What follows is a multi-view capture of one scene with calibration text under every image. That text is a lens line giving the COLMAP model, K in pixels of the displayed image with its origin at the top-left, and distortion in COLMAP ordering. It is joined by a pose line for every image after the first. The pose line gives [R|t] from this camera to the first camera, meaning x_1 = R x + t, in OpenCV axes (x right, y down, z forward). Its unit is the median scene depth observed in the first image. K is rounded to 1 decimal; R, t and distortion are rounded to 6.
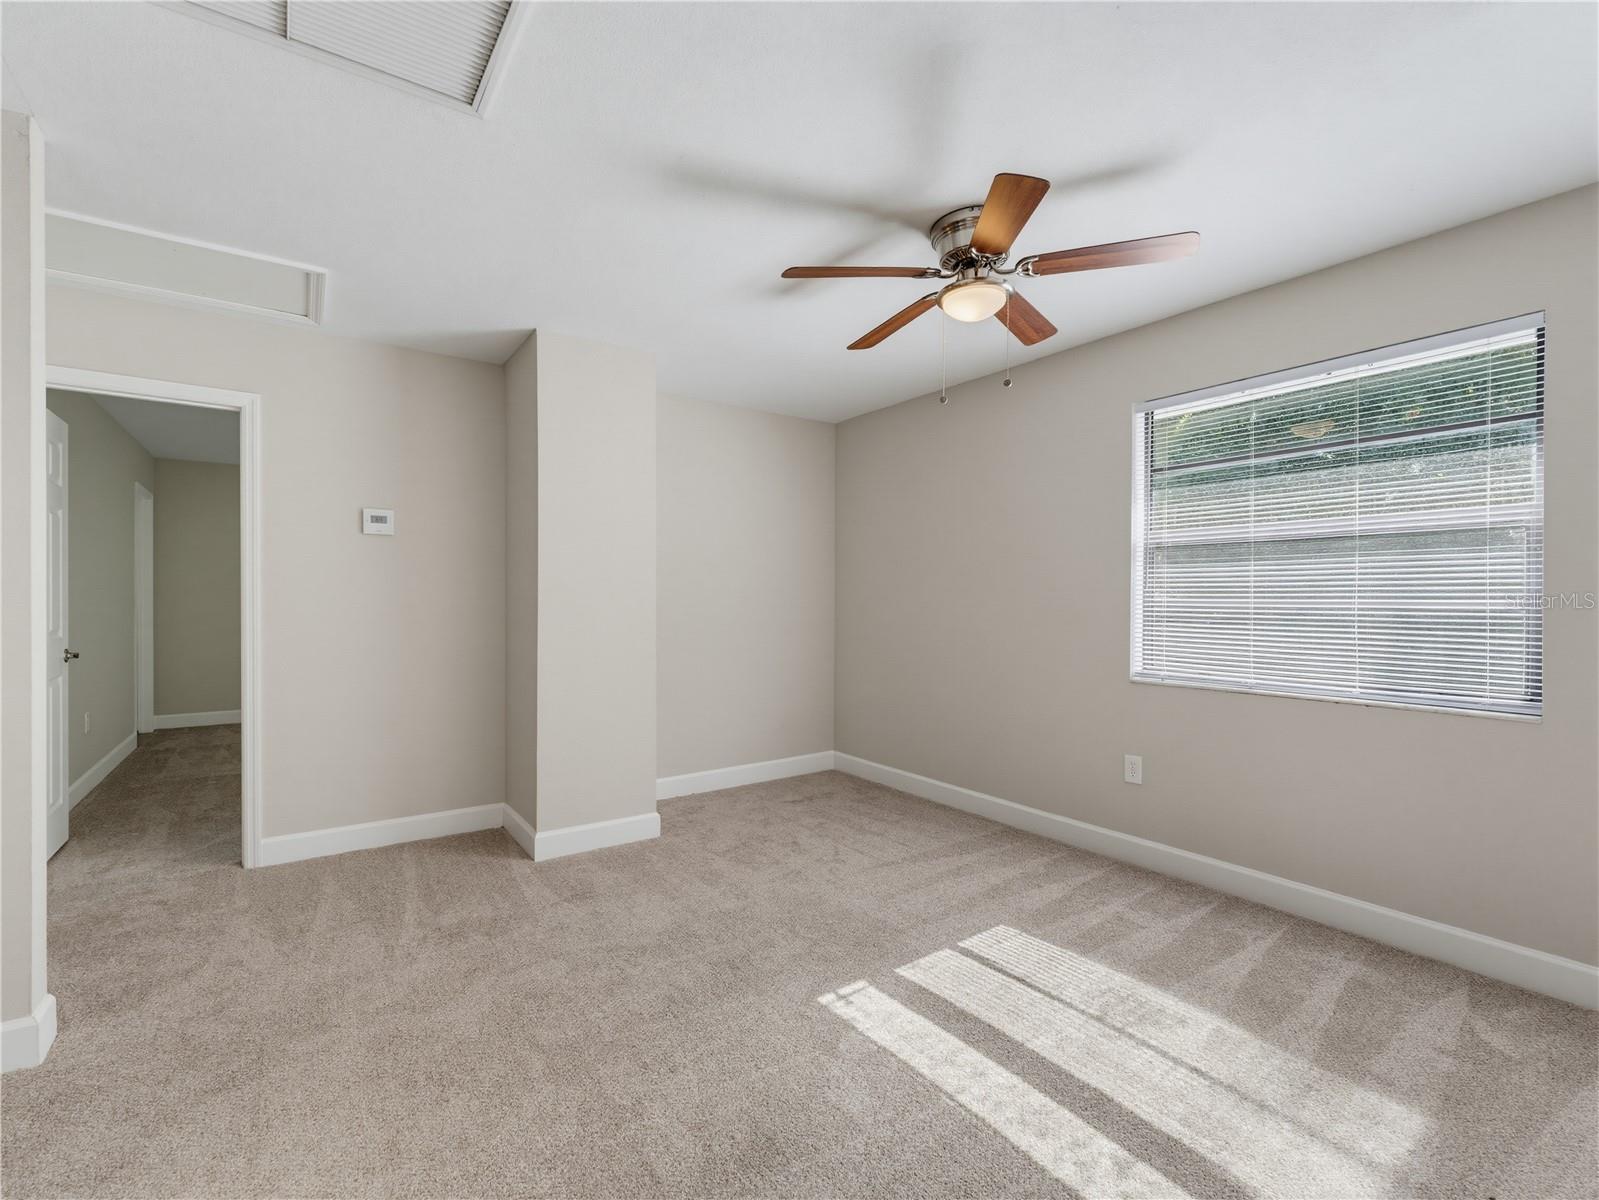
lens RADIAL K [[732.2, 0, 792.3], [0, 732.2, 603.4], [0, 0, 1]] dist [0.001066, 0.000172]
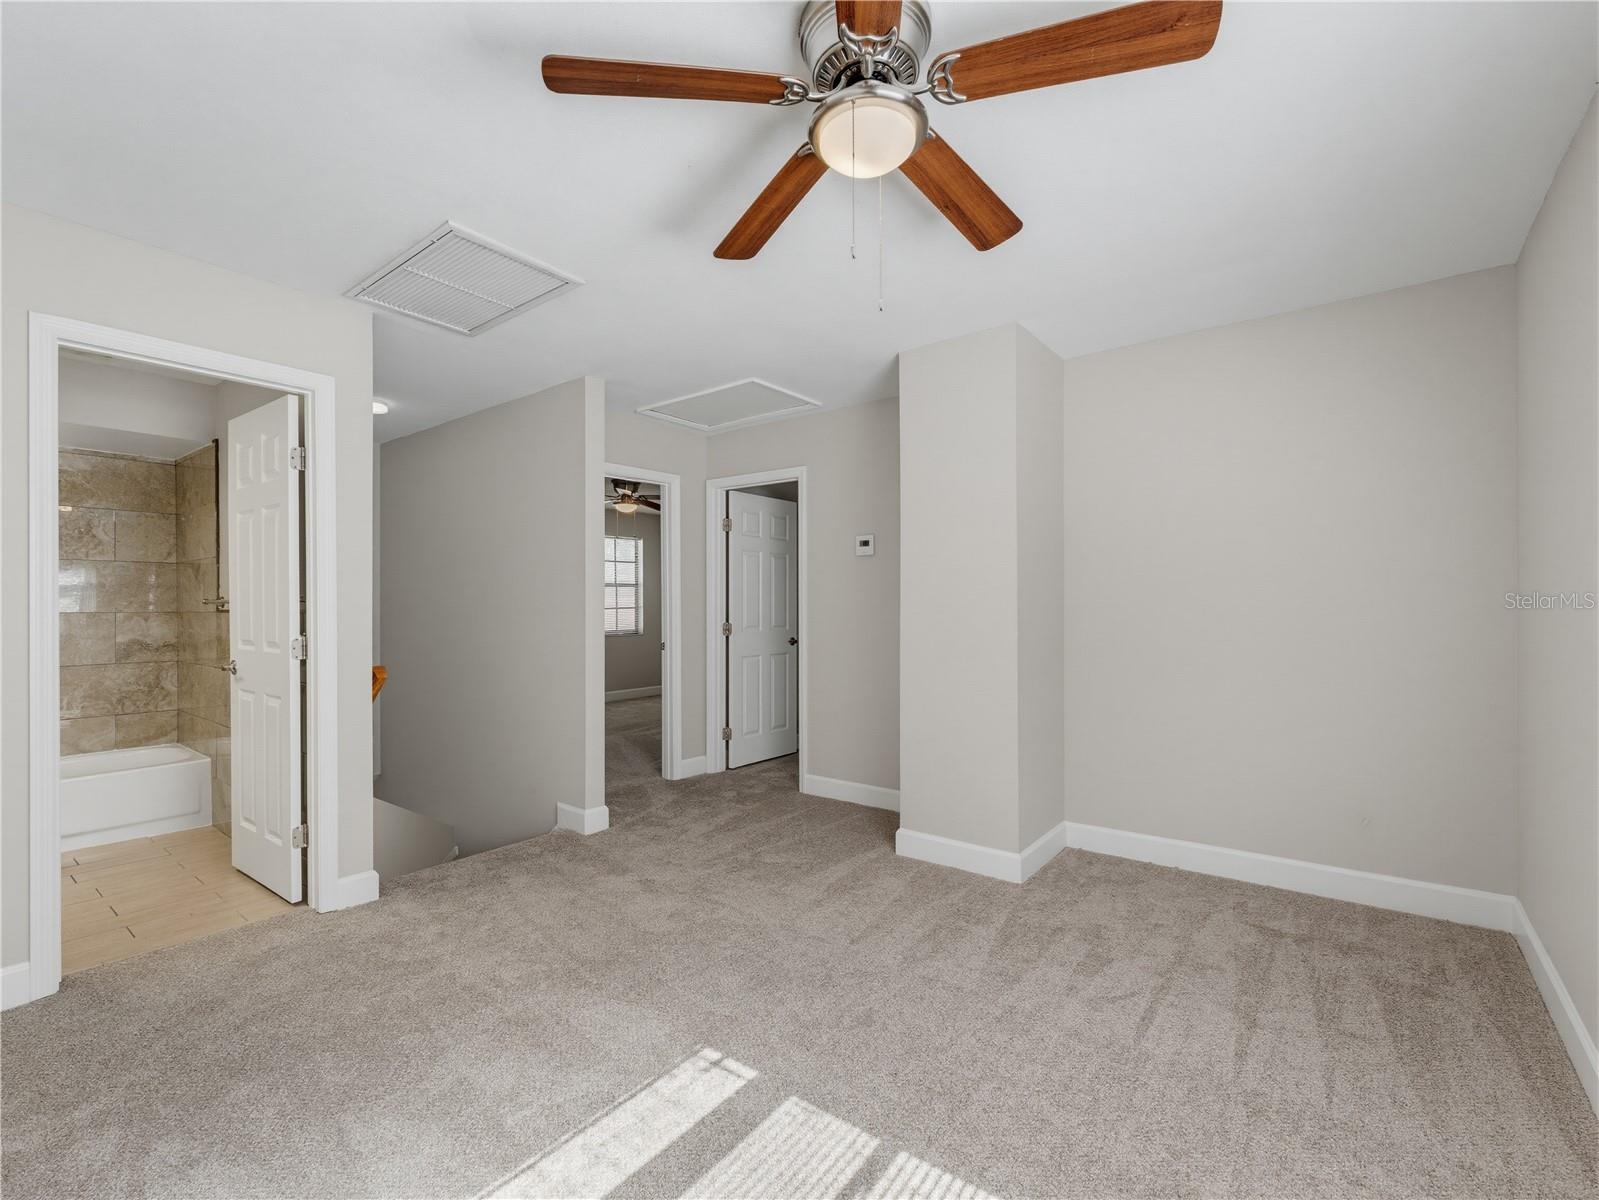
lens RADIAL K [[723.4, 0, 795.2], [0, 723.4, 601.8], [0, 0, 1]] dist [0.002110, 0.000111]
pose [[0.306178, 0.006938, -0.951949, 0.712556], [-0.001948, 0.999976, 0.006661, -0.027999], [0.951972, -0.000185, 0.306184, 0.624137]]
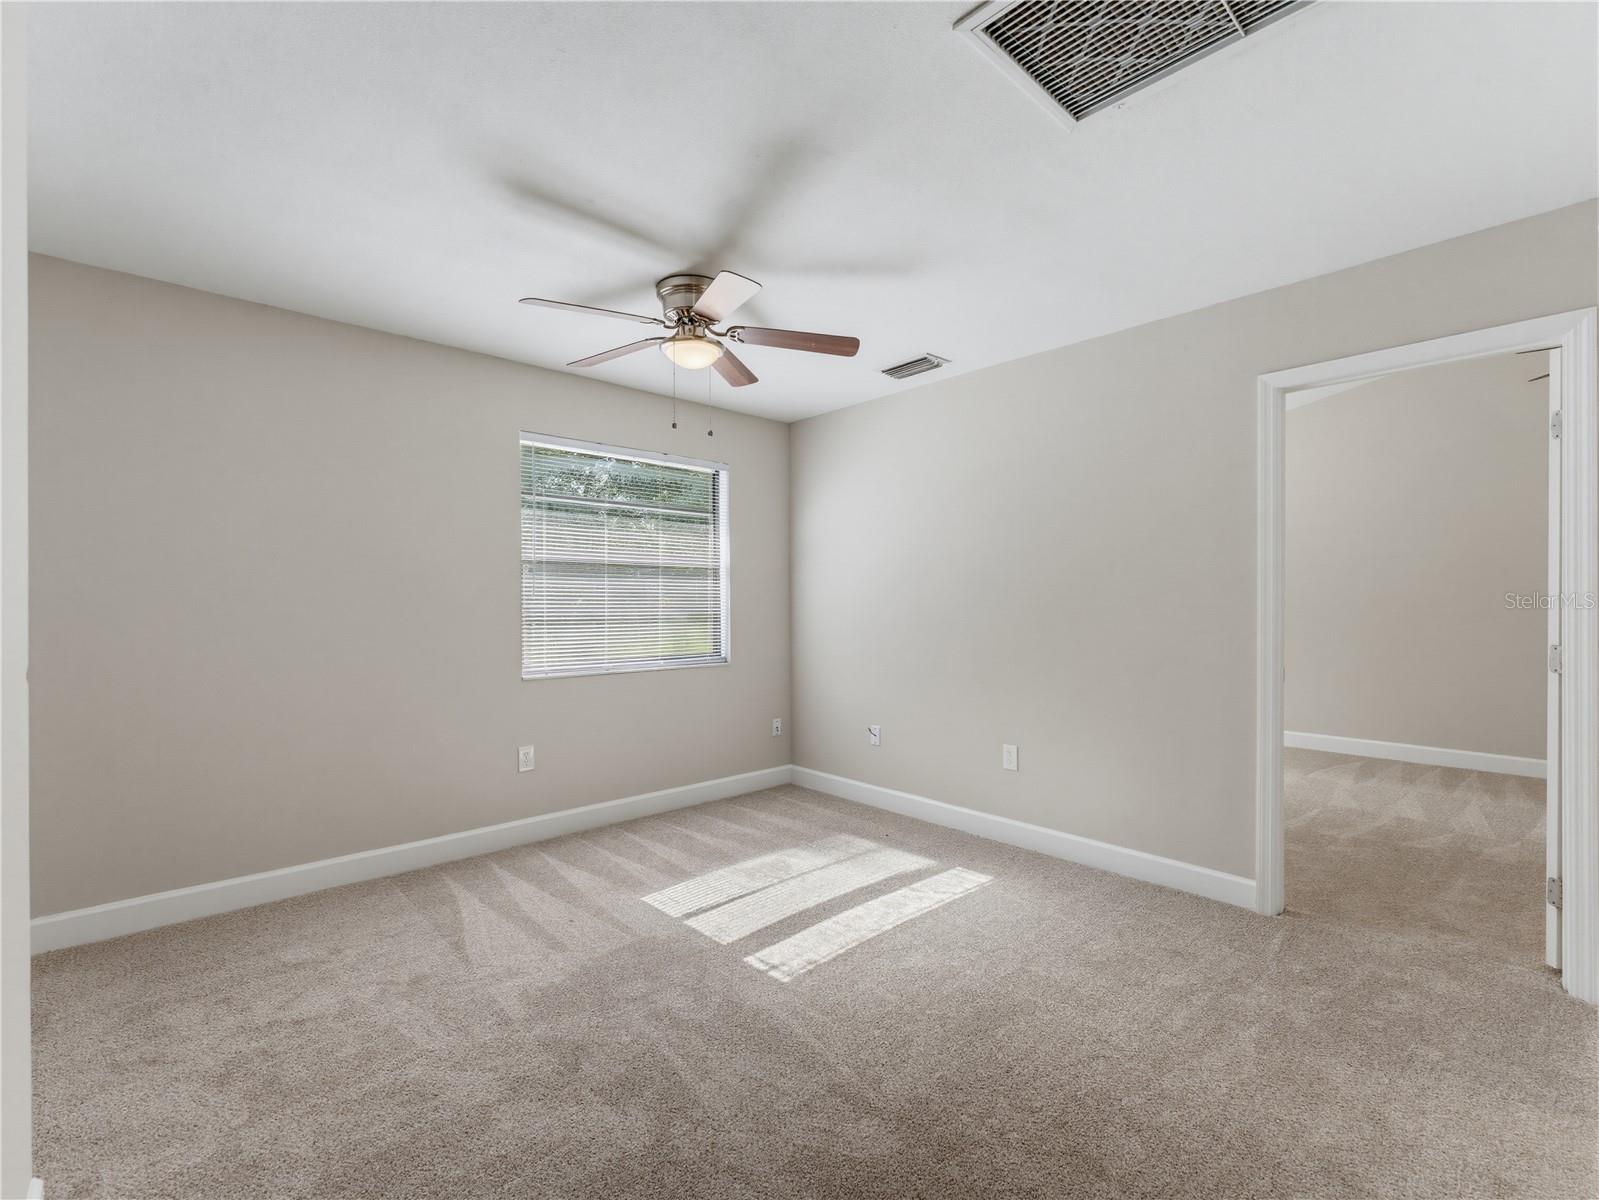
lens RADIAL K [[723.4, 0, 795.2], [0, 723.4, 601.8], [0, 0, 1]] dist [0.002110, 0.000111]
pose [[-0.145483, 0.000873, 0.989360, -0.774550], [0.004879, 0.999988, -0.000165, -0.010194], [-0.989349, 0.004803, -0.145485, 0.855162]]
